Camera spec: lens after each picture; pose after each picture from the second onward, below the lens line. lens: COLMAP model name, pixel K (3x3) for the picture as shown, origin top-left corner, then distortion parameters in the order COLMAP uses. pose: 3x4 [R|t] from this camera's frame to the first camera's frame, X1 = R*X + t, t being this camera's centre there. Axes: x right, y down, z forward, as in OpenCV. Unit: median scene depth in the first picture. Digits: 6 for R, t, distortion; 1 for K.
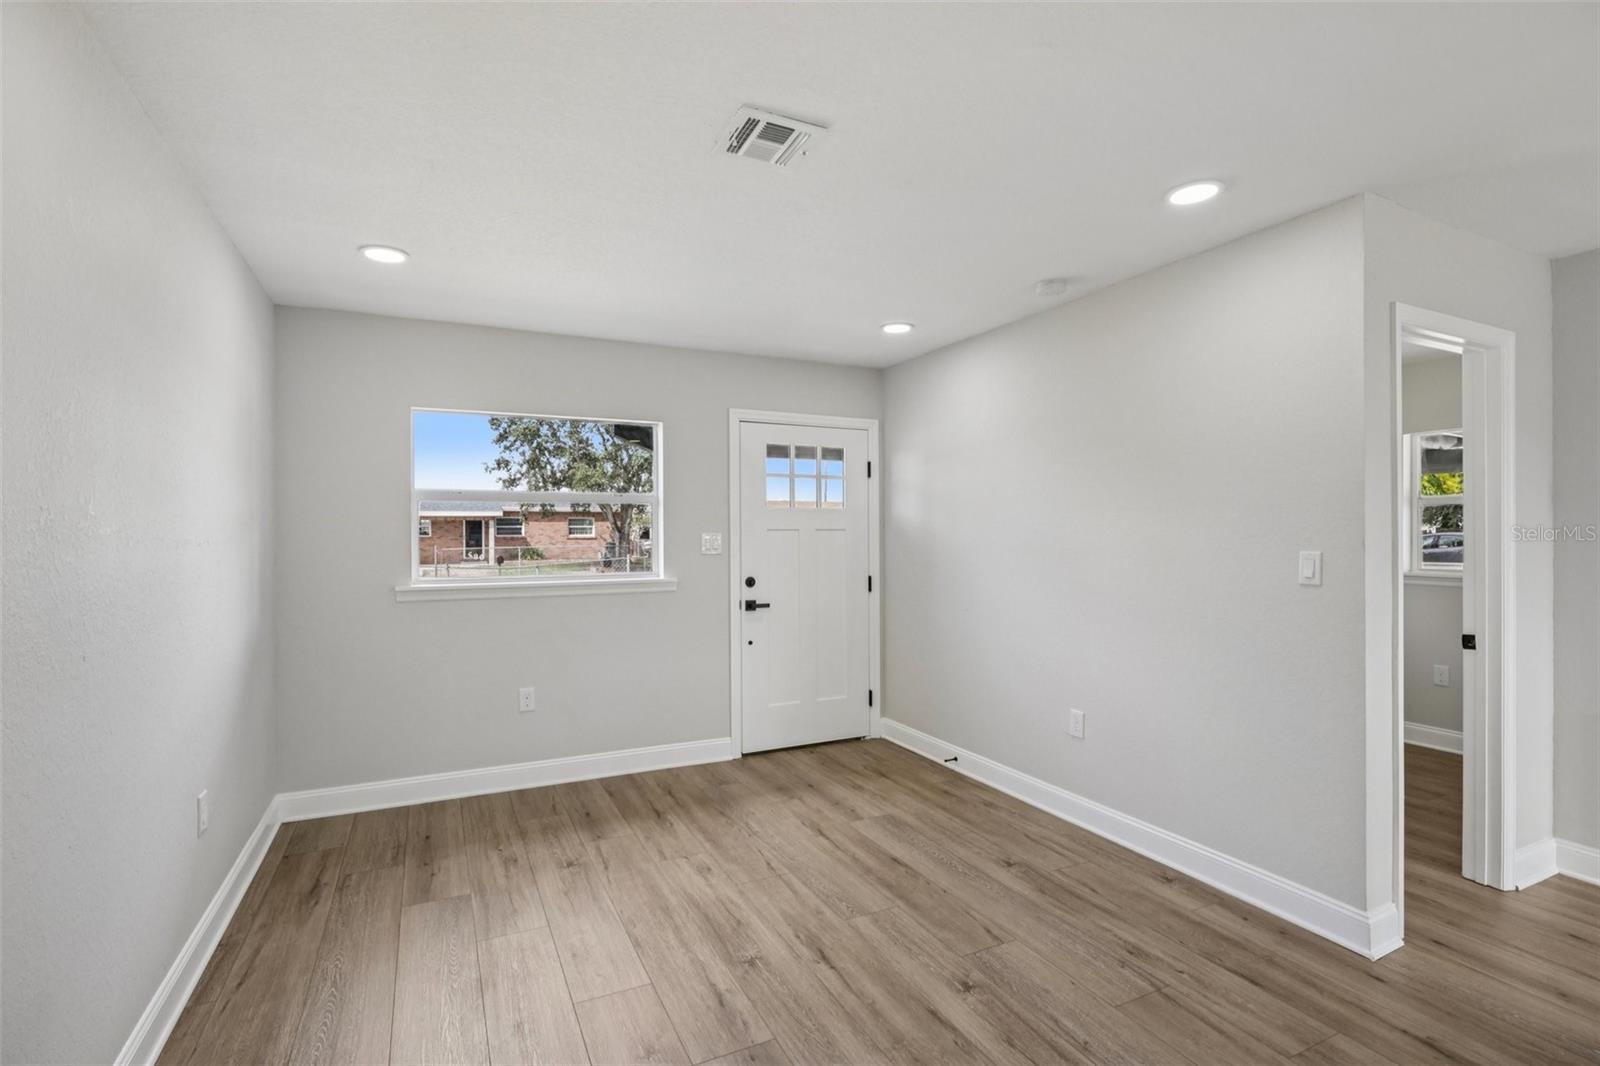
lens RADIAL K [[744.8, 0, 800.0], [0, 744.8, 533.0], [0, 0, 1]] dist [0.000014, 0.000331]
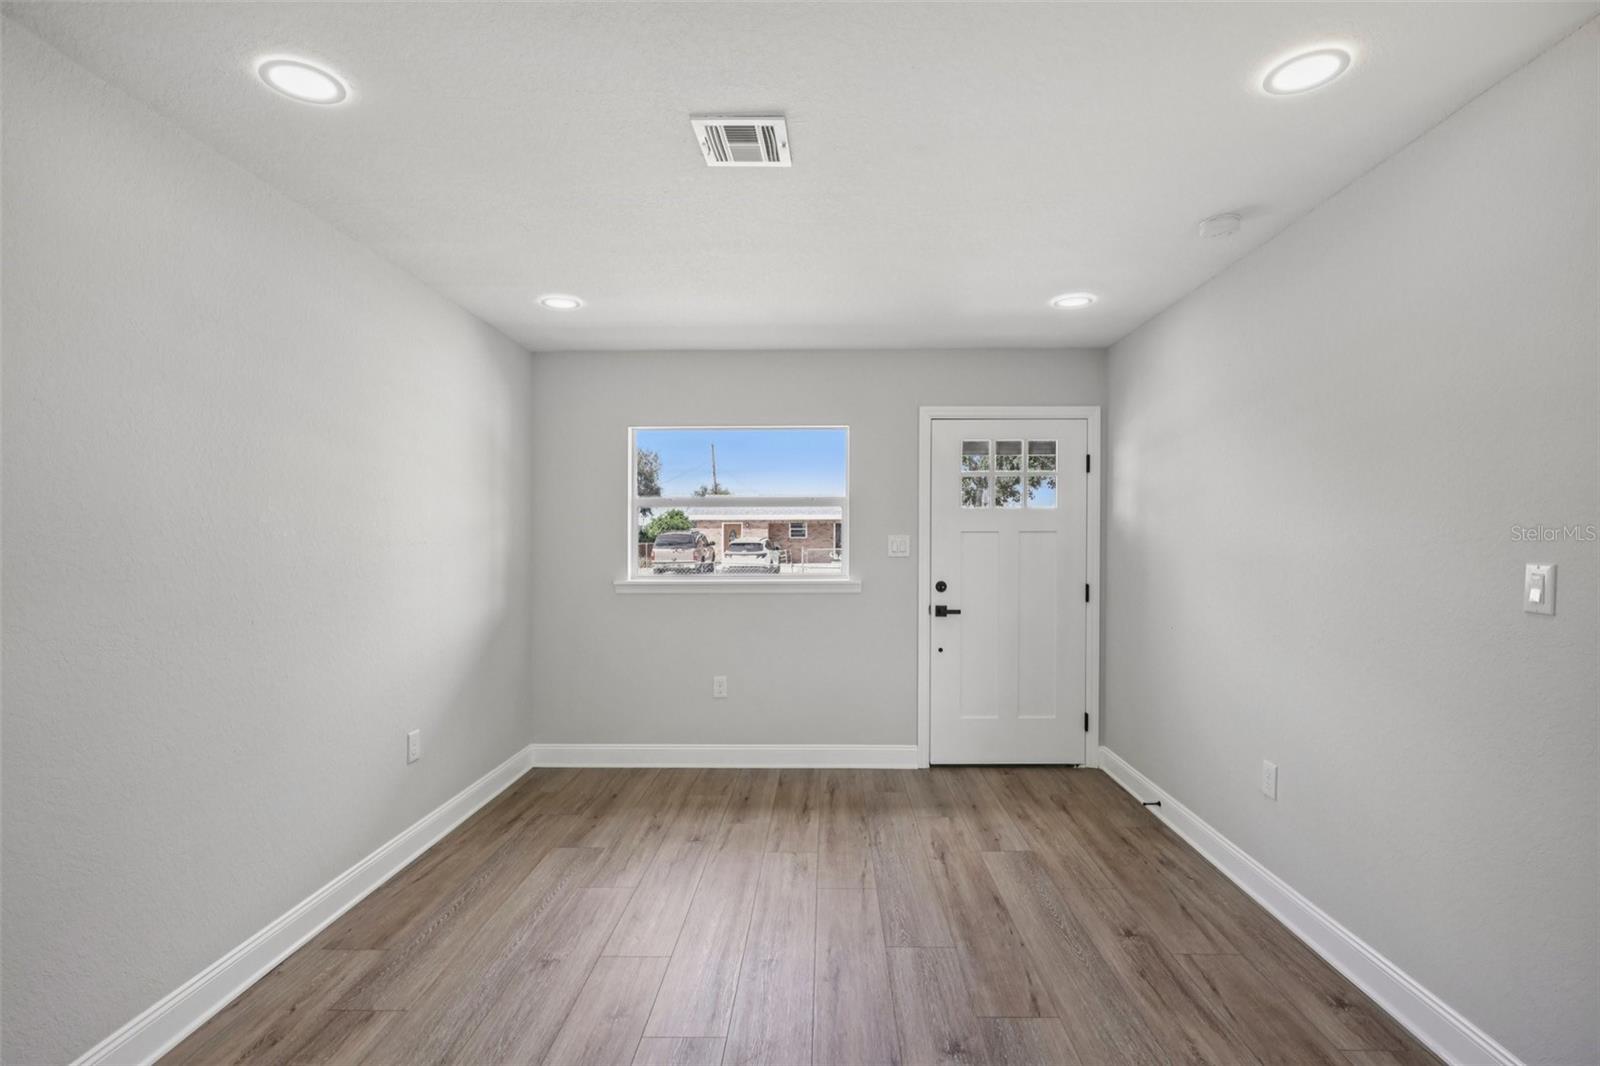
lens RADIAL K [[757.6, 0, 831.5], [0, 757.6, 543.1], [0, 0, 1]] dist [0.000700, 0.000219]
pose [[0.896289, 0.005504, -0.443436, 0.302020], [-0.001095, 0.999947, 0.010198, 0.000394], [0.443469, -0.008655, 0.896248, 0.083938]]
